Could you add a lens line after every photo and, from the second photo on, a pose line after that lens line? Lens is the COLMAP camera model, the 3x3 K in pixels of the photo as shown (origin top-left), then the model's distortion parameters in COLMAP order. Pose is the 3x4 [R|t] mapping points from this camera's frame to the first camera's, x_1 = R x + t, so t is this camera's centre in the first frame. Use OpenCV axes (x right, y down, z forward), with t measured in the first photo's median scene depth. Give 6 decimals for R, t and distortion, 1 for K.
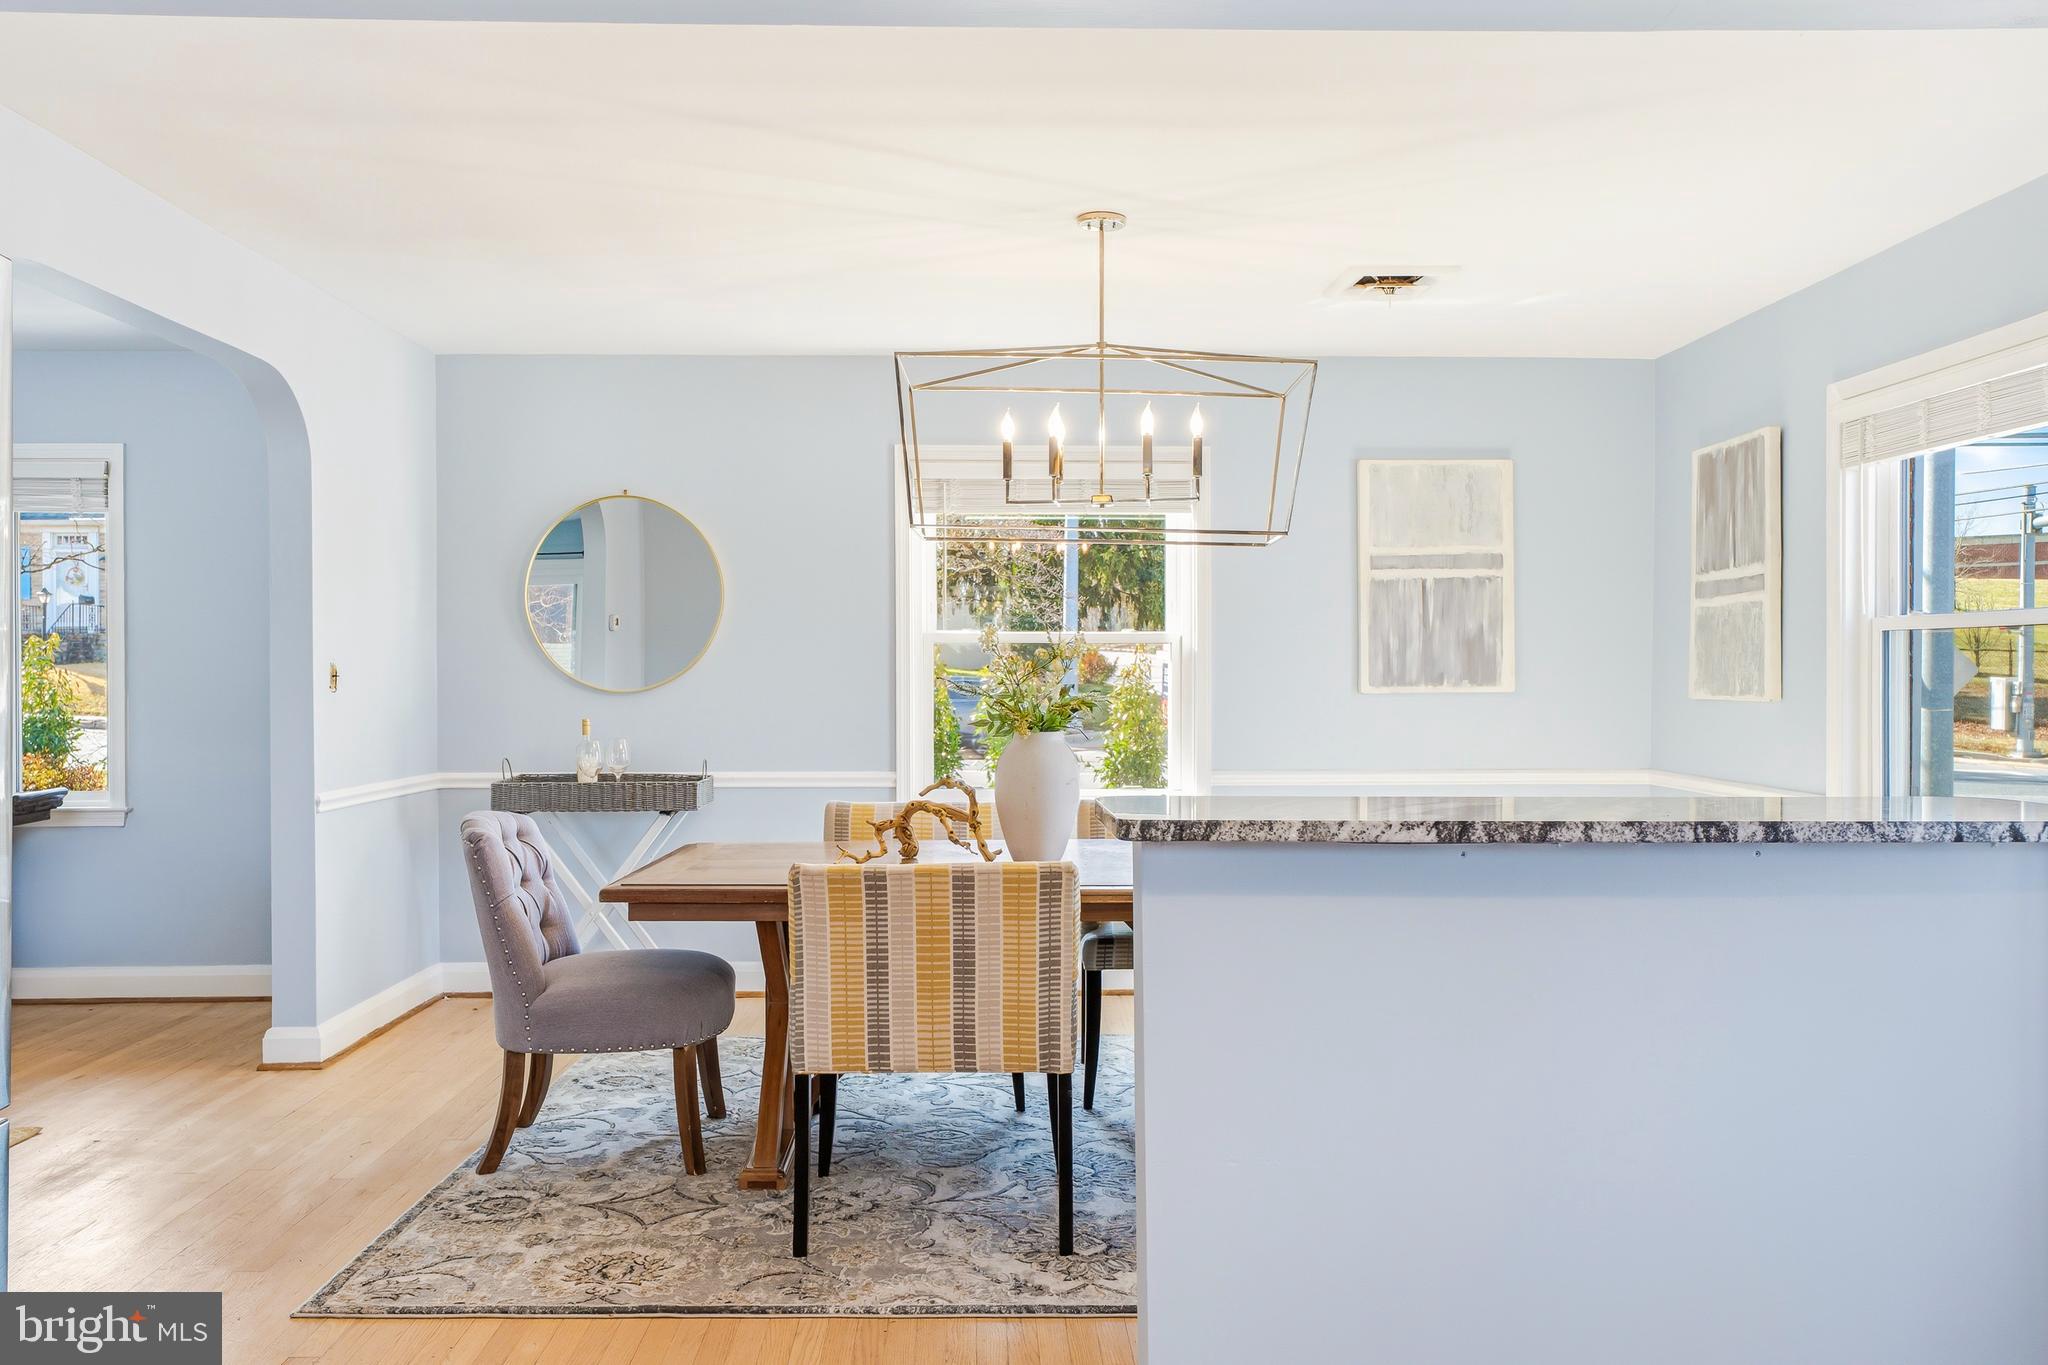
lens RADIAL K [[1587.1, 0, 1025.1], [0, 1587.1, 678.5], [0, 0, 1]] dist [-0.007646, 0.012452]
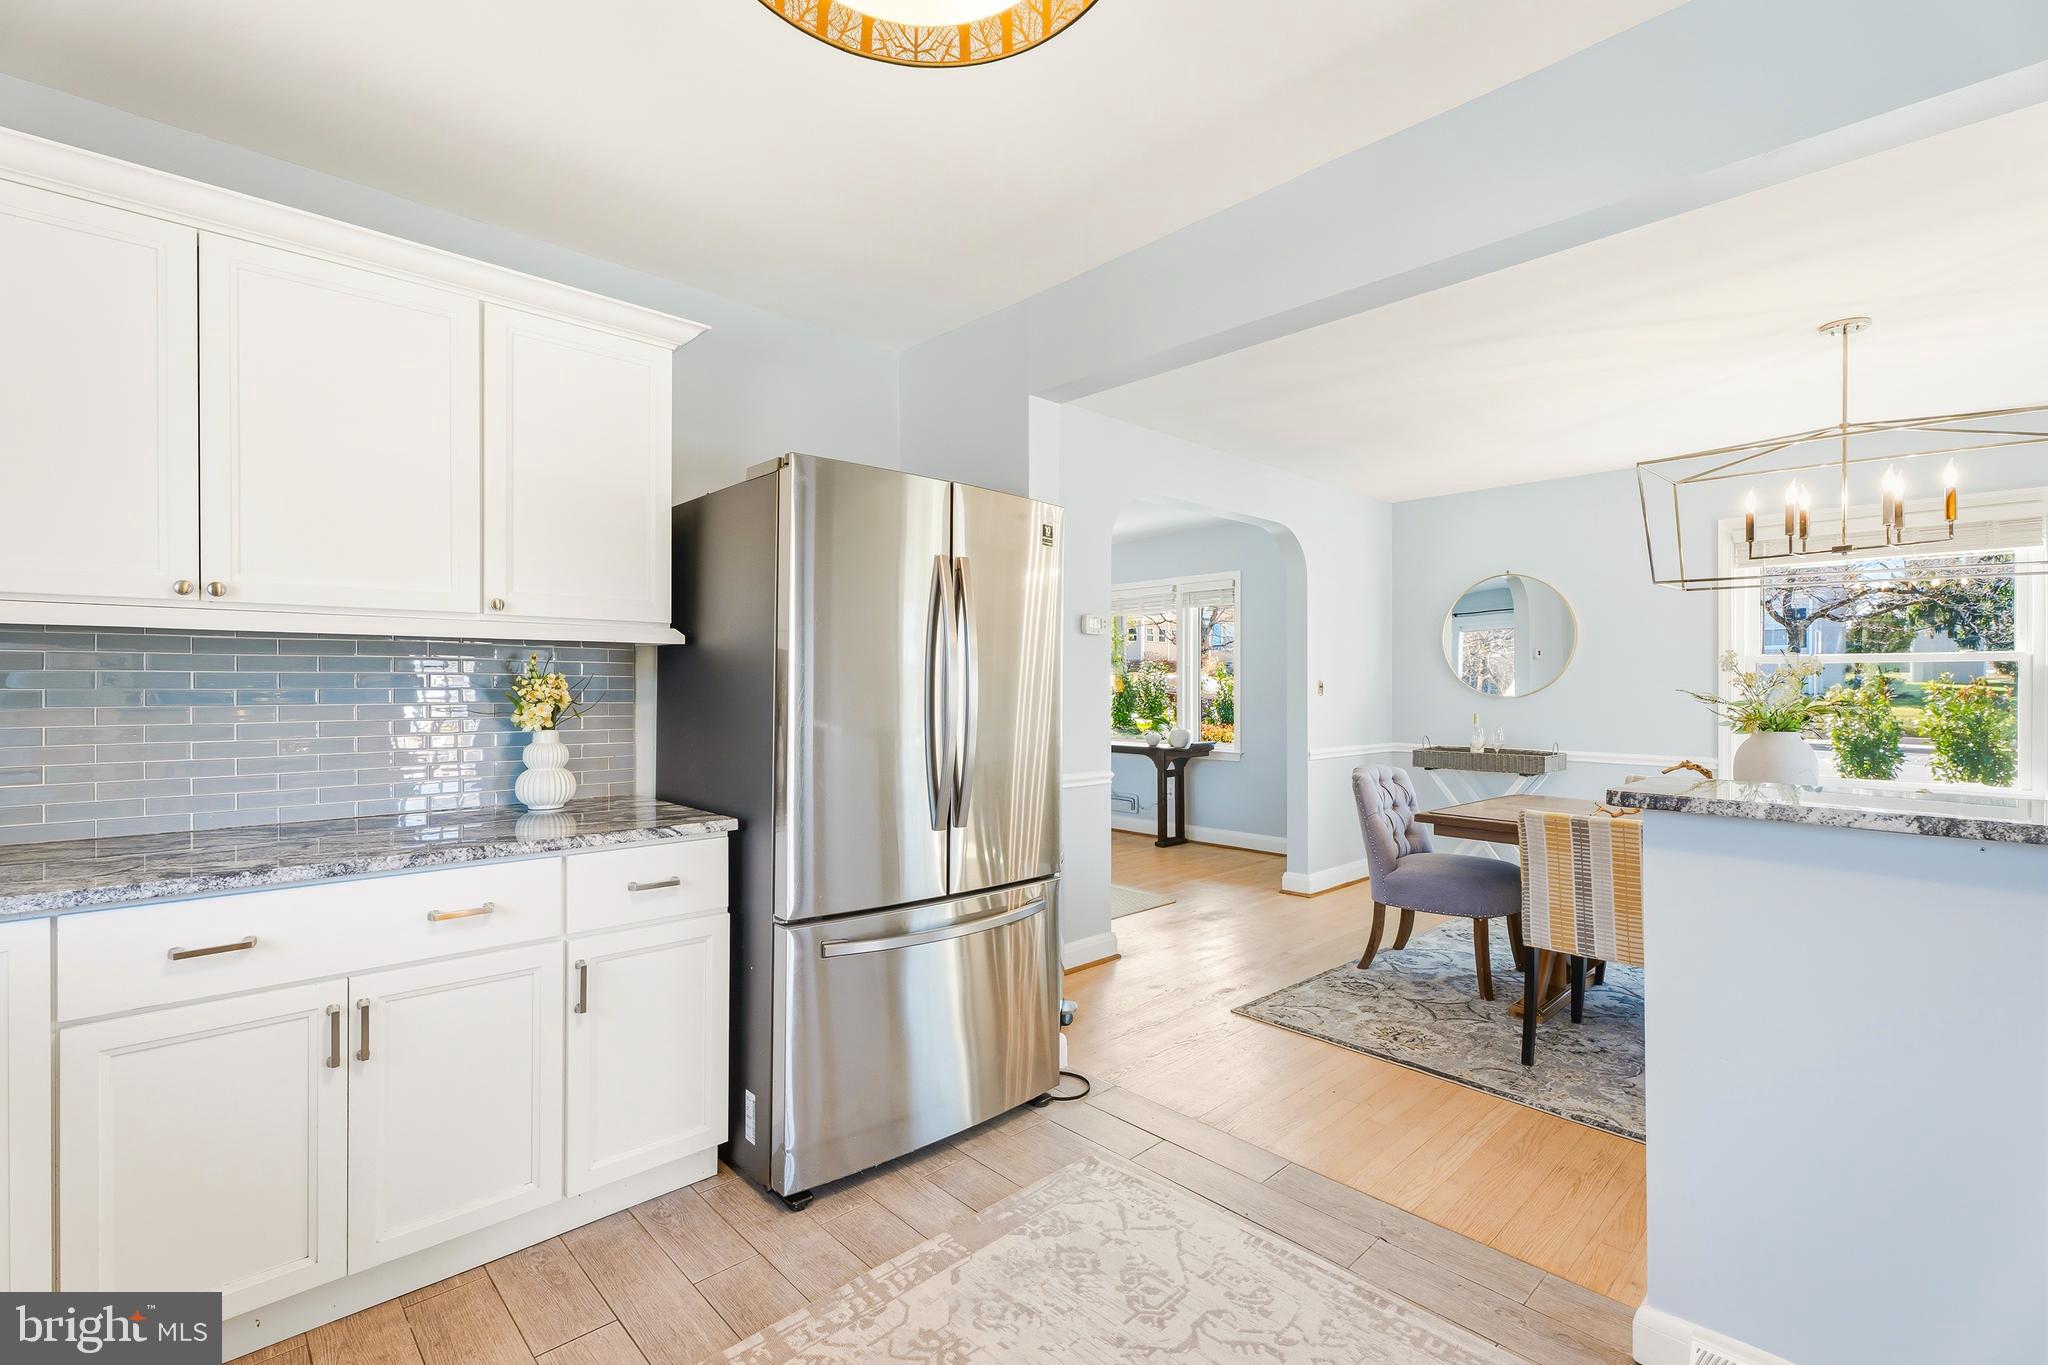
lens RADIAL K [[918.1, 0, 1015.0], [0, 918.1, 683.1], [0, 0, 1]] dist [0.005847, -0.000234]
pose [[0.665228, 0.001455, -0.746639, 0.176012], [-0.005627, 0.999979, -0.003065, -0.000885], [0.746619, 0.006240, 0.665223, 0.028466]]
